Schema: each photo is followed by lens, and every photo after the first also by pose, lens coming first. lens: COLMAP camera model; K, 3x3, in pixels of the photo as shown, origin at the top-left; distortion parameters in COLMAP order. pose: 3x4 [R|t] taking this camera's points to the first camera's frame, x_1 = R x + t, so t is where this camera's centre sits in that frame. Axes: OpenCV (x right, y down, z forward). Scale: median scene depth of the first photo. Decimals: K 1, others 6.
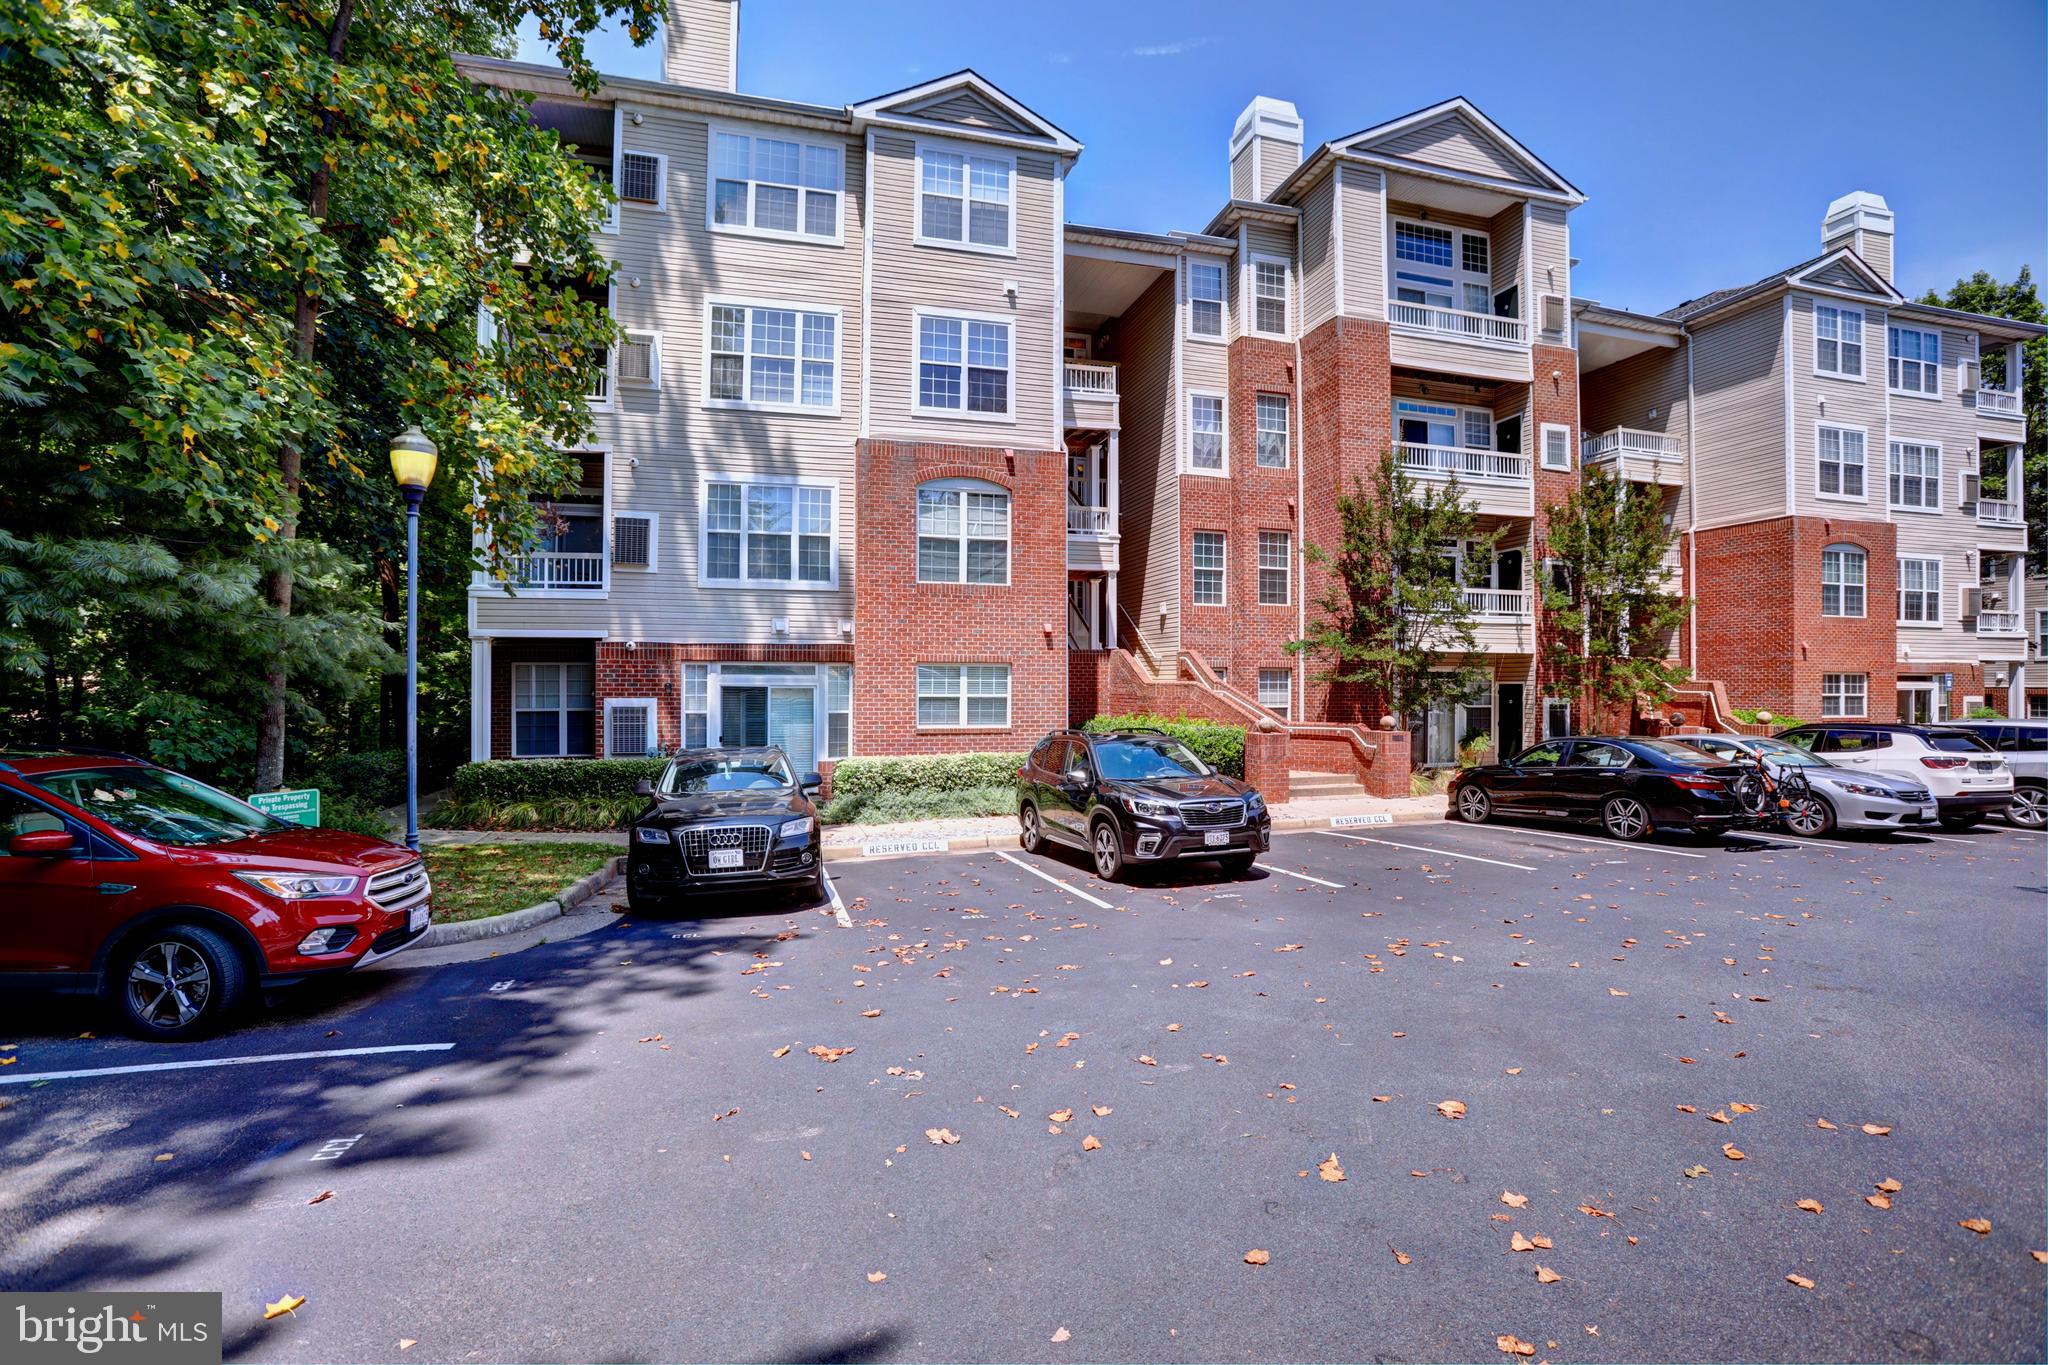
lens RADIAL K [[945.9, 0, 1018.8], [0, 945.9, 672.2], [0, 0, 1]] dist [-0.080132, 0.036170]
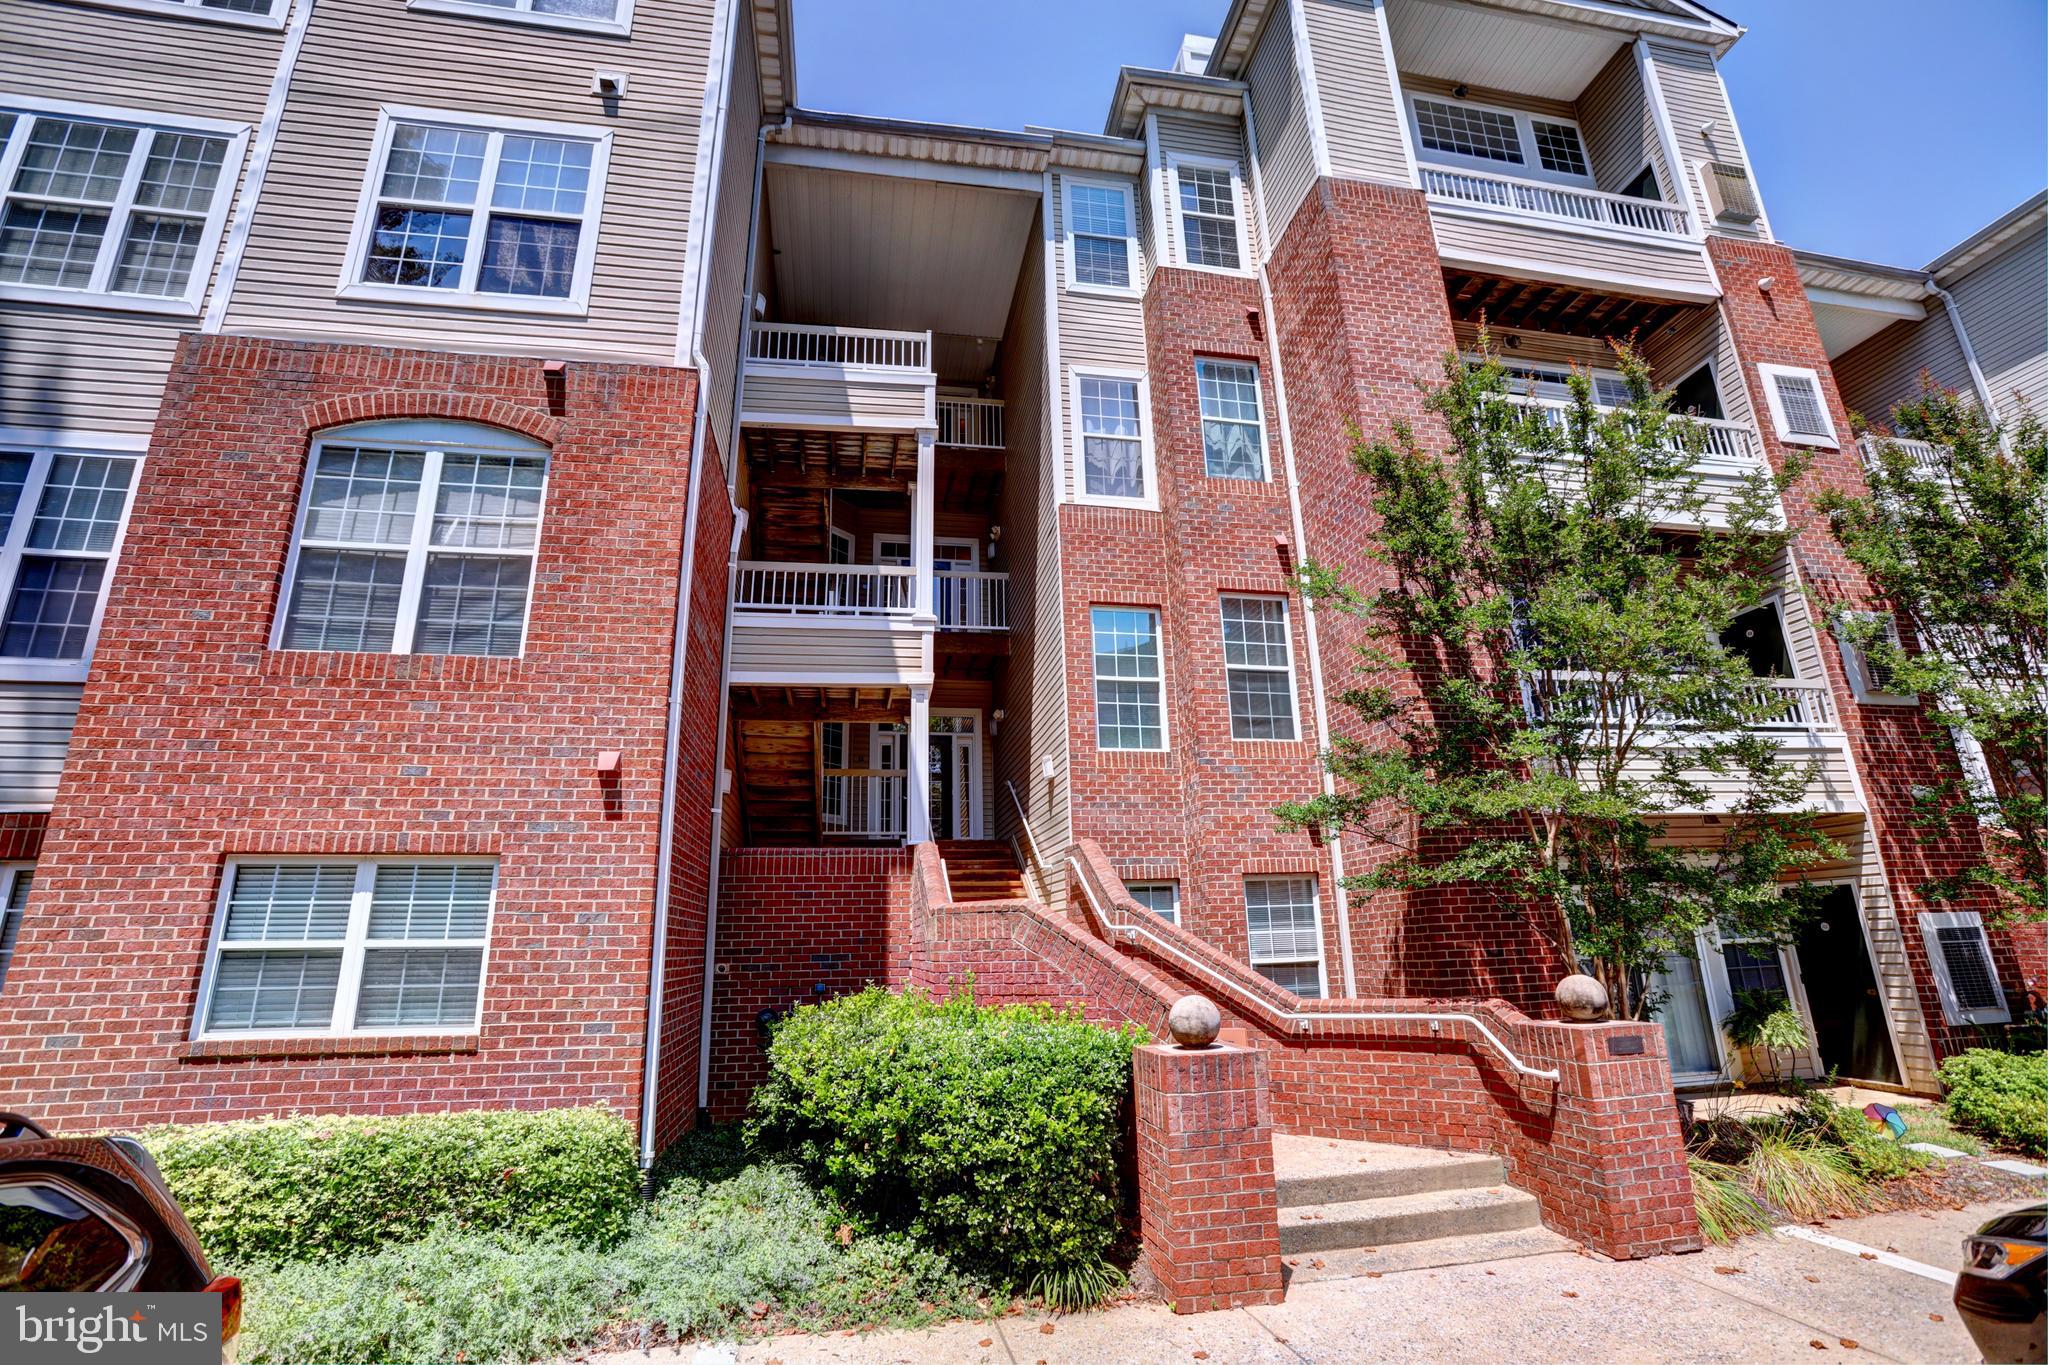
lens RADIAL K [[945.9, 0, 1018.8], [0, 945.9, 672.2], [0, 0, 1]] dist [-0.080132, 0.036170]
pose [[0.995383, -0.054199, -0.079217, 0.186848], [0.030558, 0.961318, -0.273741, 0.021974], [0.090990, 0.270056, 0.958536, 0.523633]]
